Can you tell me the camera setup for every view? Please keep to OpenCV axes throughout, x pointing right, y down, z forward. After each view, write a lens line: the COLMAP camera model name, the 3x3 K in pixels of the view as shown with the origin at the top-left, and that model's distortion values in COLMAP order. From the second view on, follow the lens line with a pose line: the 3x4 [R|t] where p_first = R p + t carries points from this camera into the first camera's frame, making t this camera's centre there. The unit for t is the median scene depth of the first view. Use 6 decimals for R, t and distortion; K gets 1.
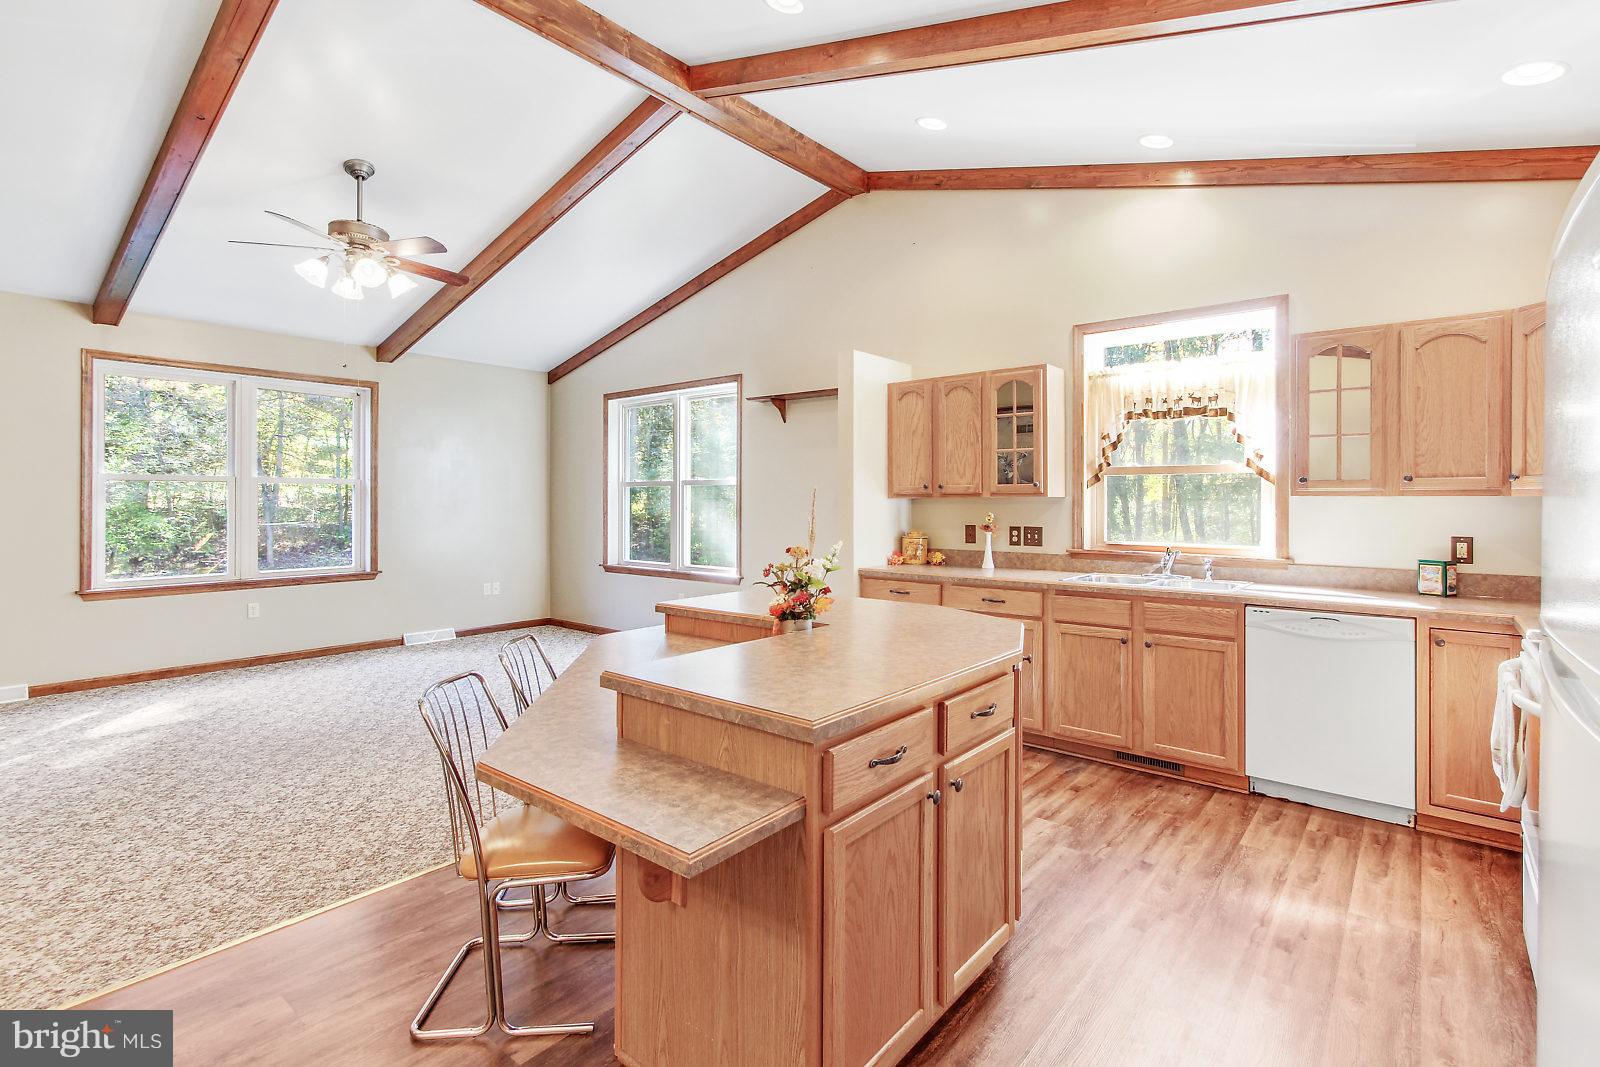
lens RADIAL K [[752.1, 0, 811.5], [0, 752.1, 501.8], [0, 0, 1]] dist [0.004782, 0.000969]
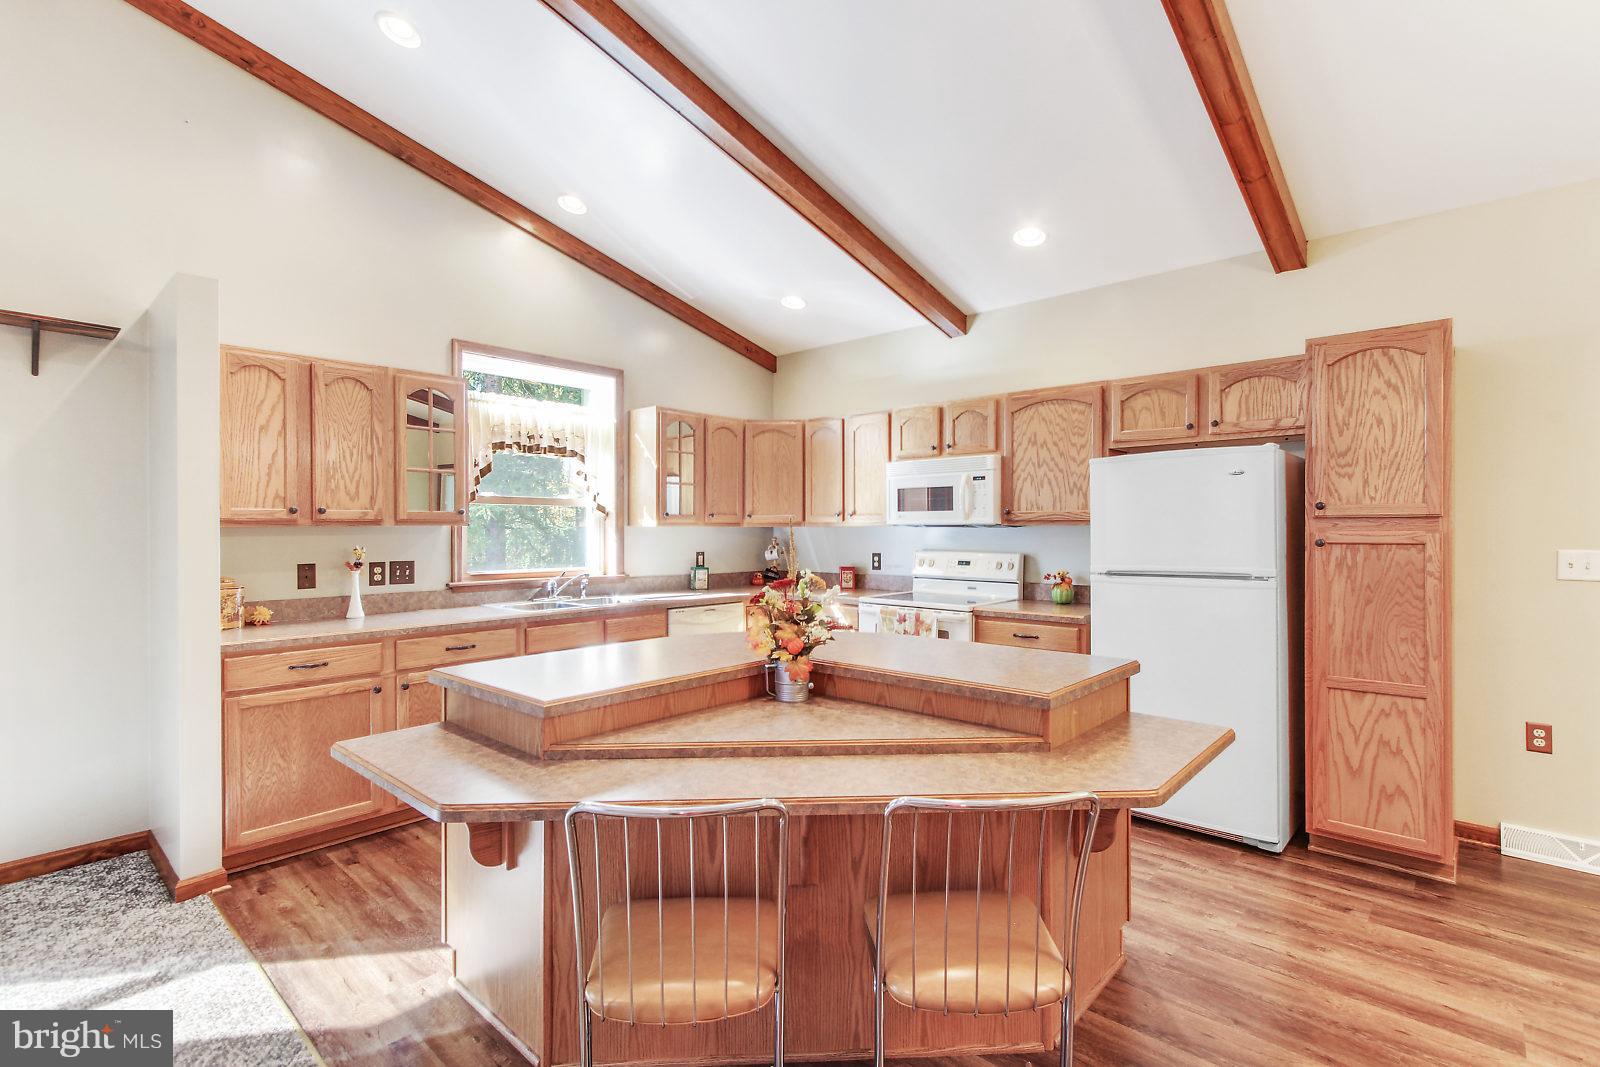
lens RADIAL K [[746.6, 0, 810.7], [0, 746.6, 529.0], [0, 0, 1]] dist [0.002097, 0.001163]
pose [[0.048616, -0.001259, 0.998817, -0.510064], [0.002933, 0.999995, 0.001118, -0.002396], [-0.998813, 0.002875, 0.048619, 0.492196]]
